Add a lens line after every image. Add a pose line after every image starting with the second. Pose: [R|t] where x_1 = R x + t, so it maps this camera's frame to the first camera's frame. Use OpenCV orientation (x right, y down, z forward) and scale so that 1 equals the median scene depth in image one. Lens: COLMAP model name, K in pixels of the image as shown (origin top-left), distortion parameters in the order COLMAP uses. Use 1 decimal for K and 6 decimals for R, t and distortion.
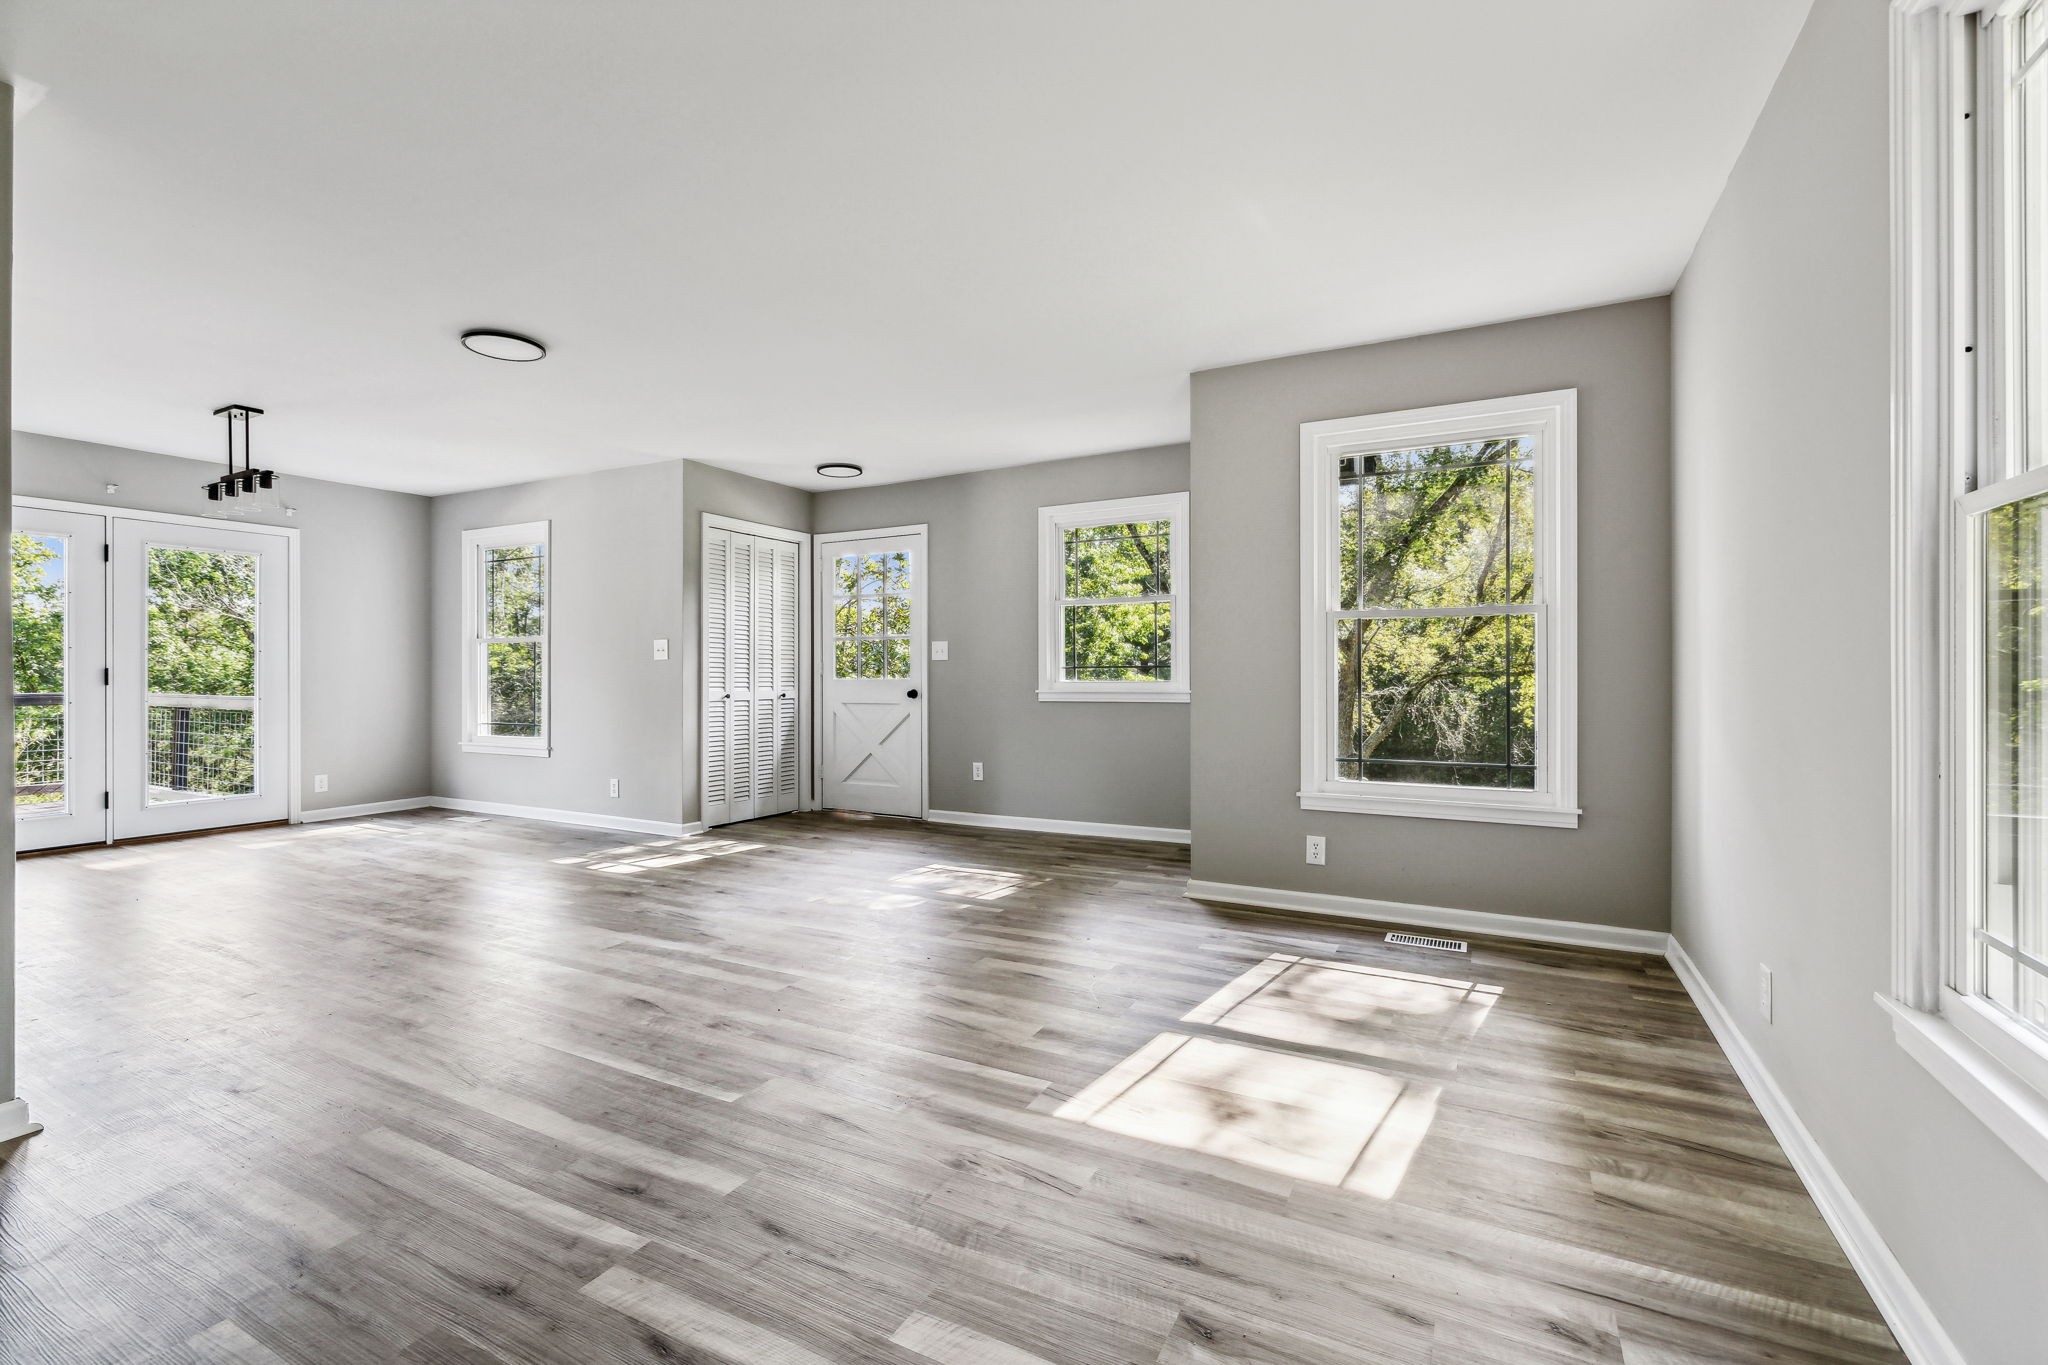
lens RADIAL K [[872.1, 0, 1035.2], [0, 872.1, 676.7], [0, 0, 1]] dist [-0.002428, 0.000799]
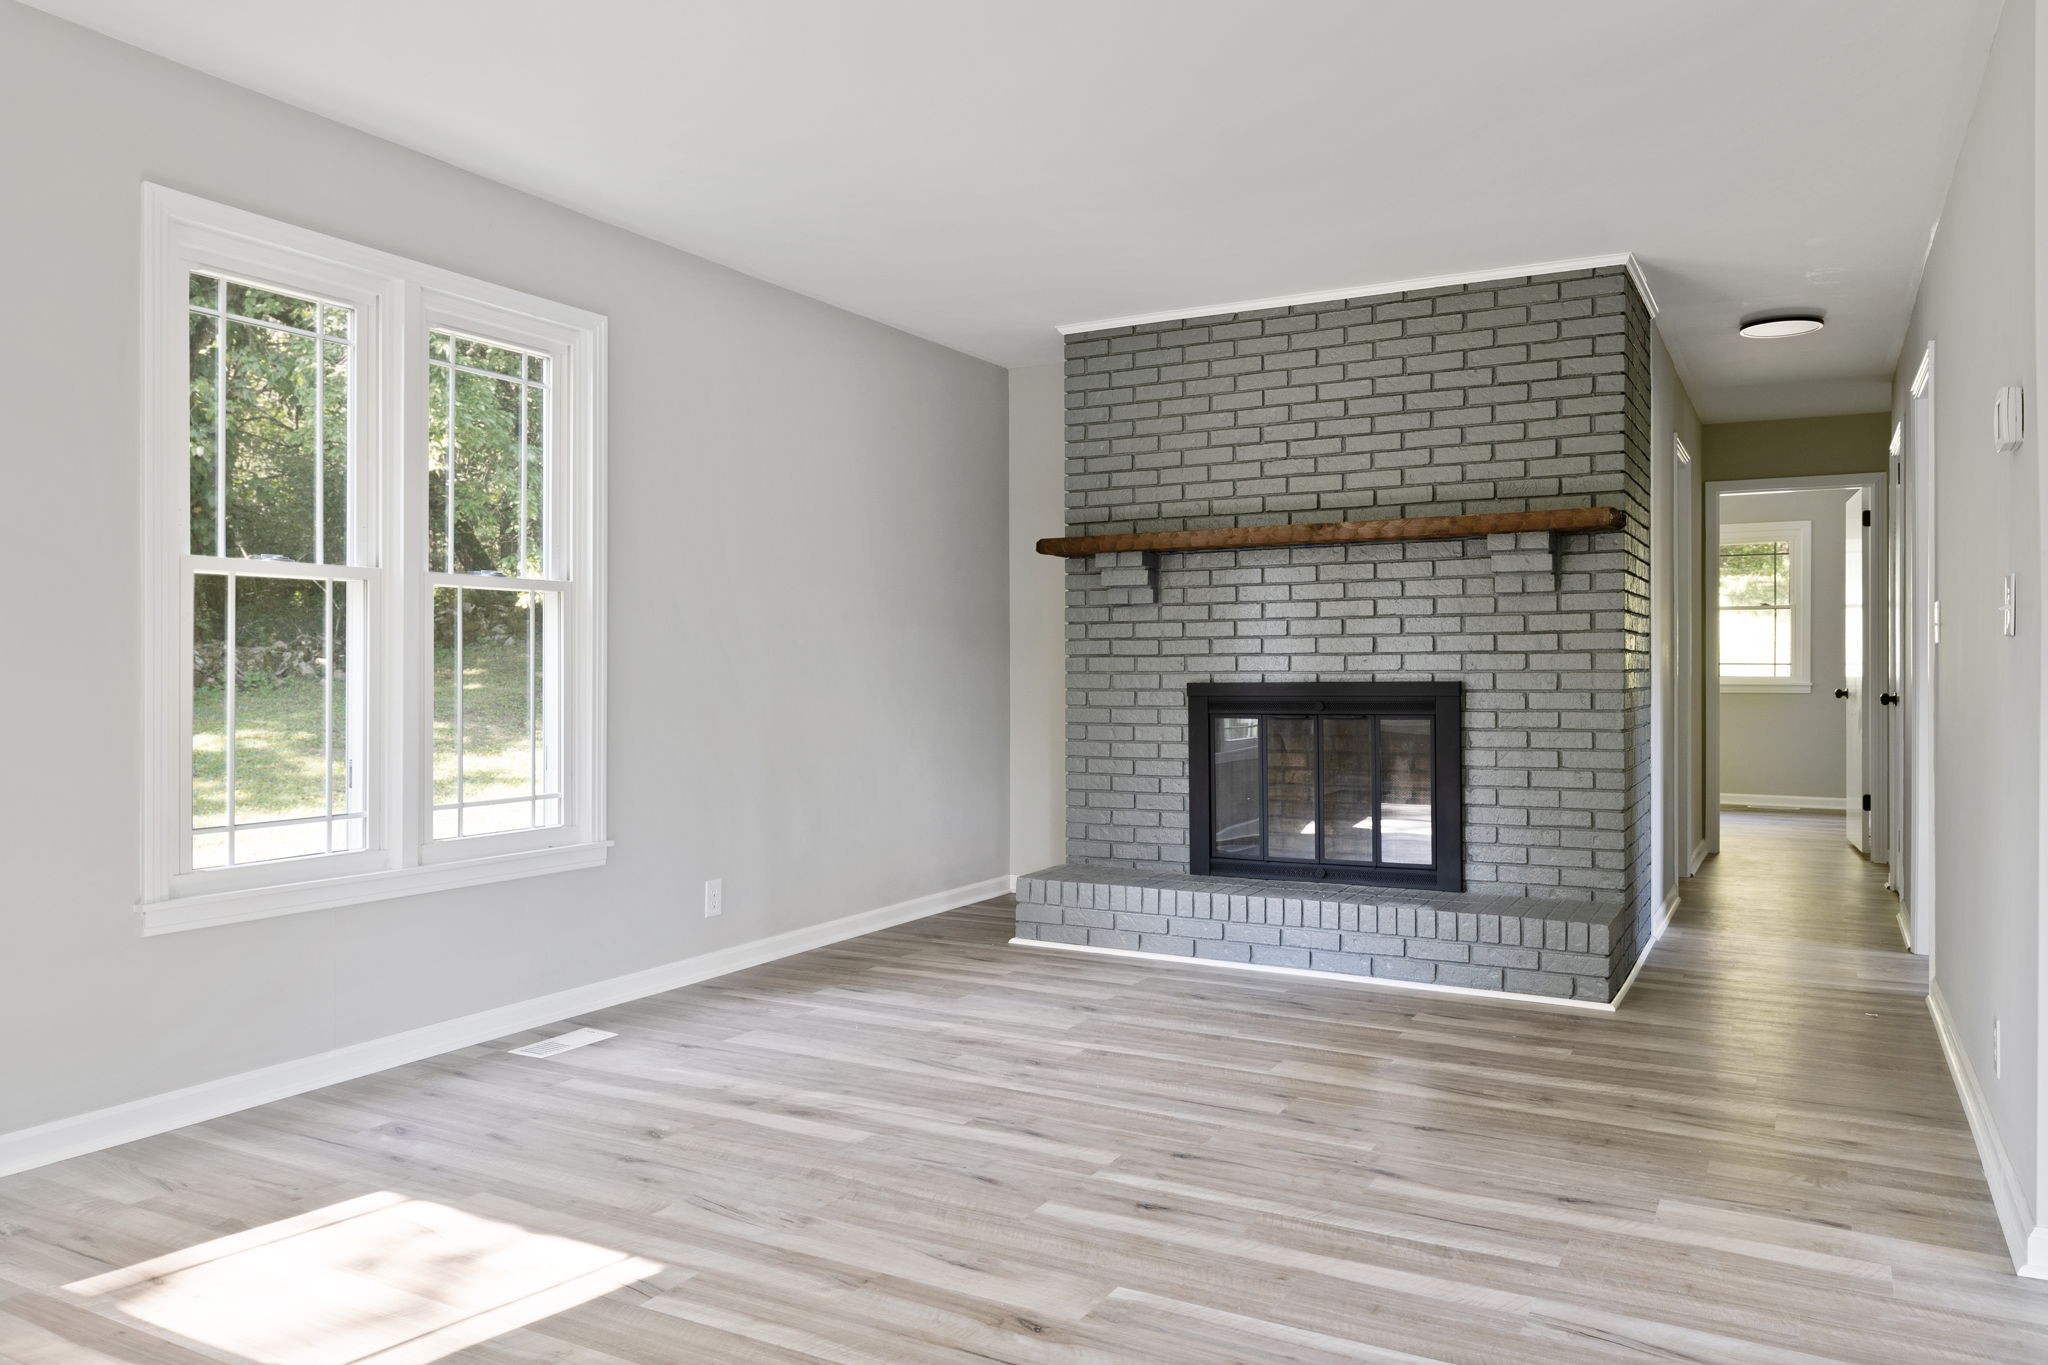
lens RADIAL K [[1453.5, 0, 1027.1], [0, 1453.5, 670.1], [0, 0, 1]] dist [-0.004655, -0.001314]
pose [[-0.999660, 0.002240, 0.025974, -0.364039], [0.002509, 0.999943, 0.010335, -0.016609], [-0.025950, 0.010397, -0.999609, 2.543080]]
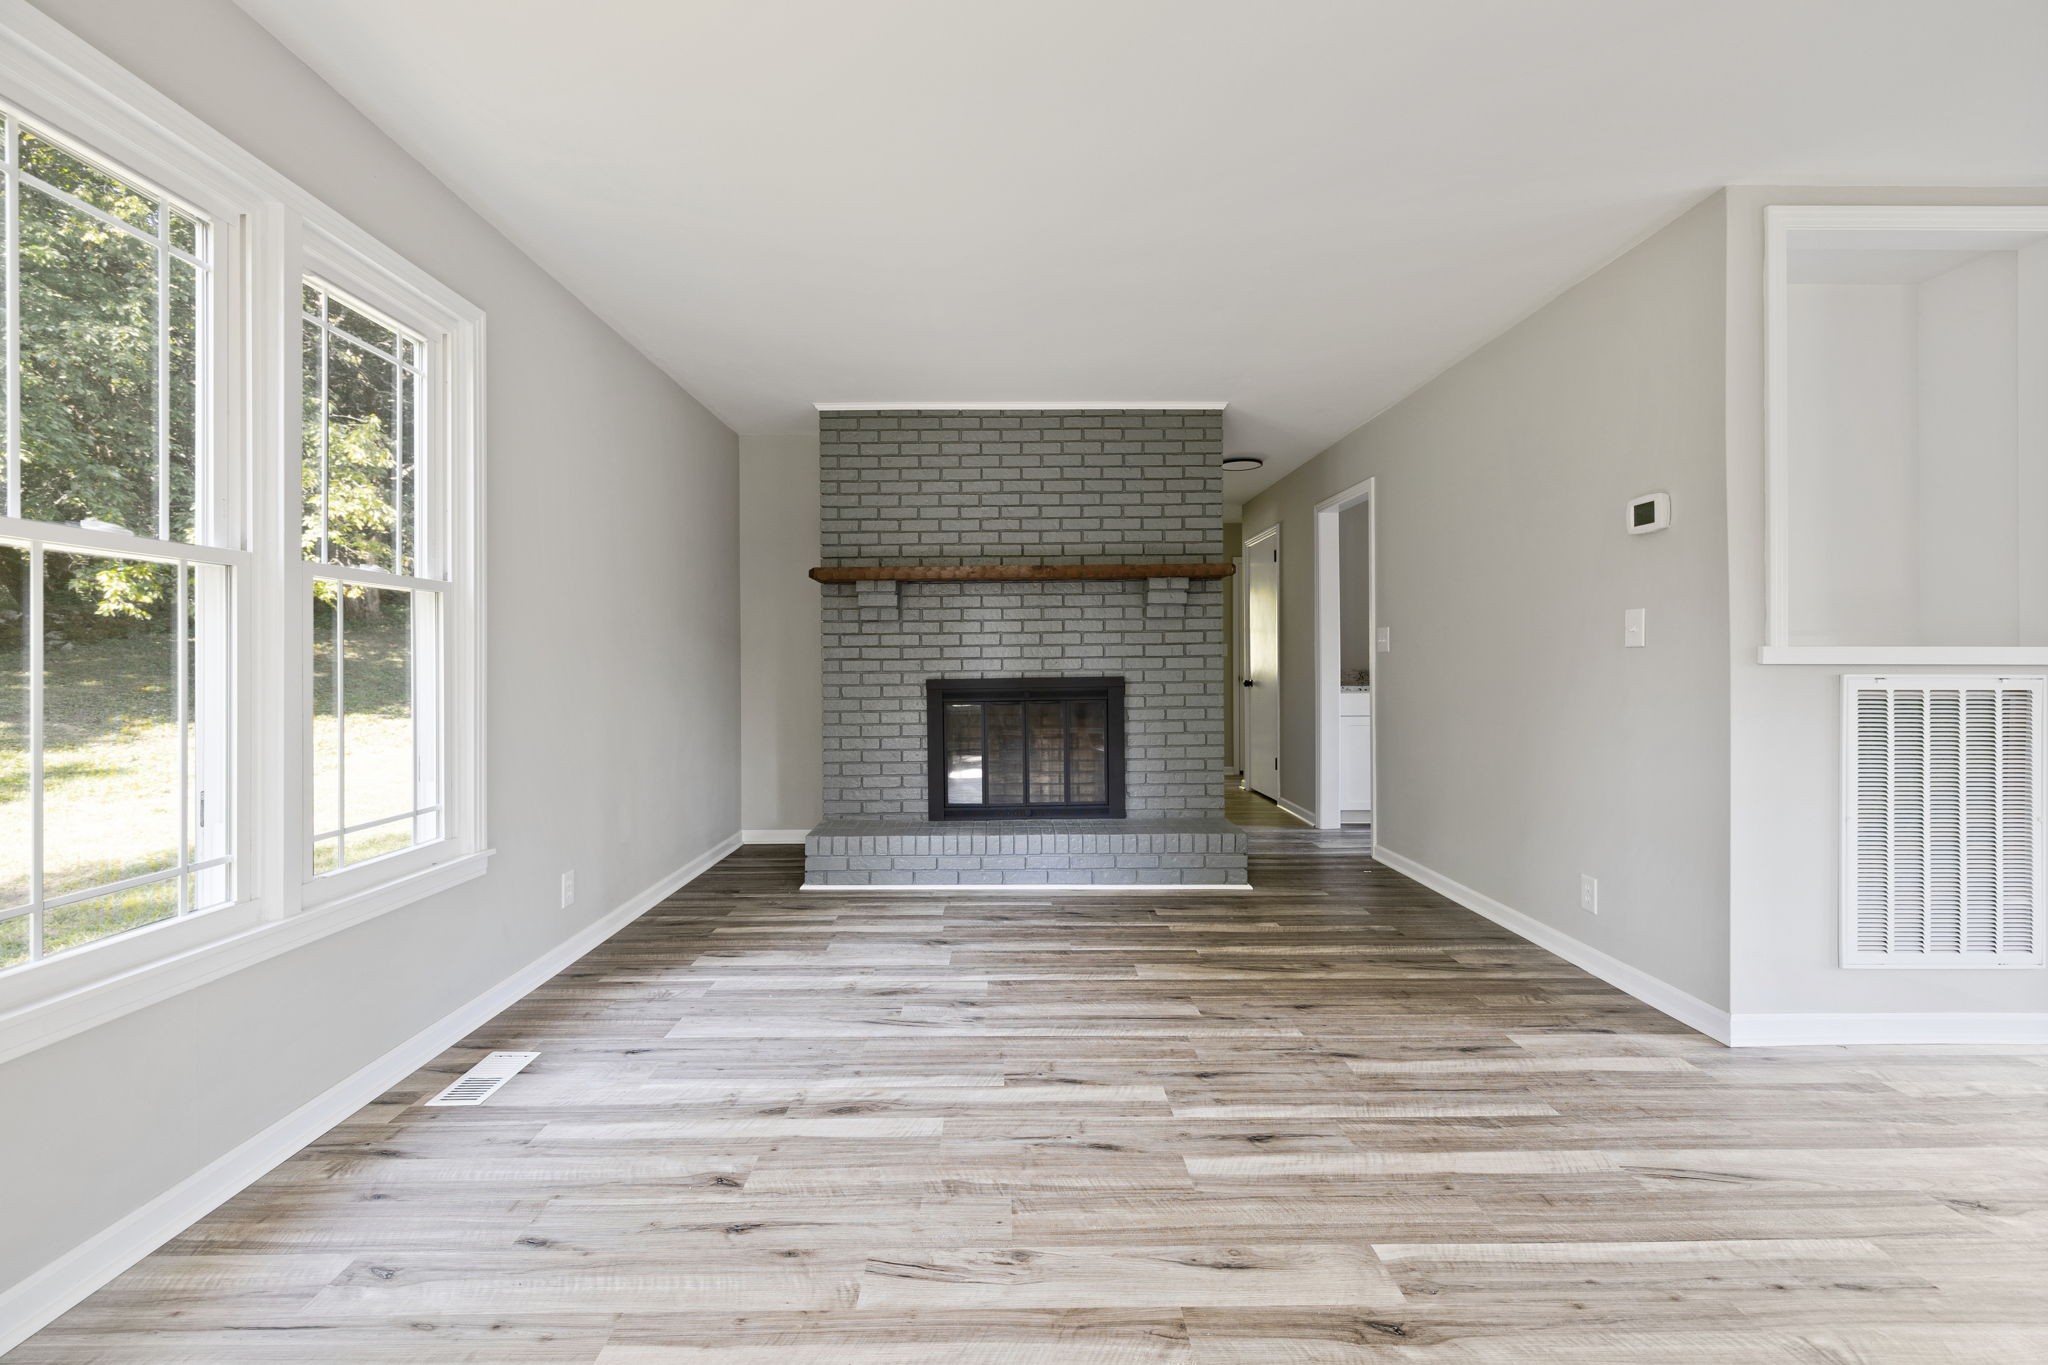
lens RADIAL K [[872.1, 0, 1014.1], [0, 872.1, 665.2], [0, 0, 1]] dist [-0.002428, 0.000799]
pose [[-0.882679, 0.006699, -0.469929, 0.317687], [0.002842, 0.999956, 0.008916, -0.018796], [0.469968, 0.006534, -0.882659, 1.787458]]
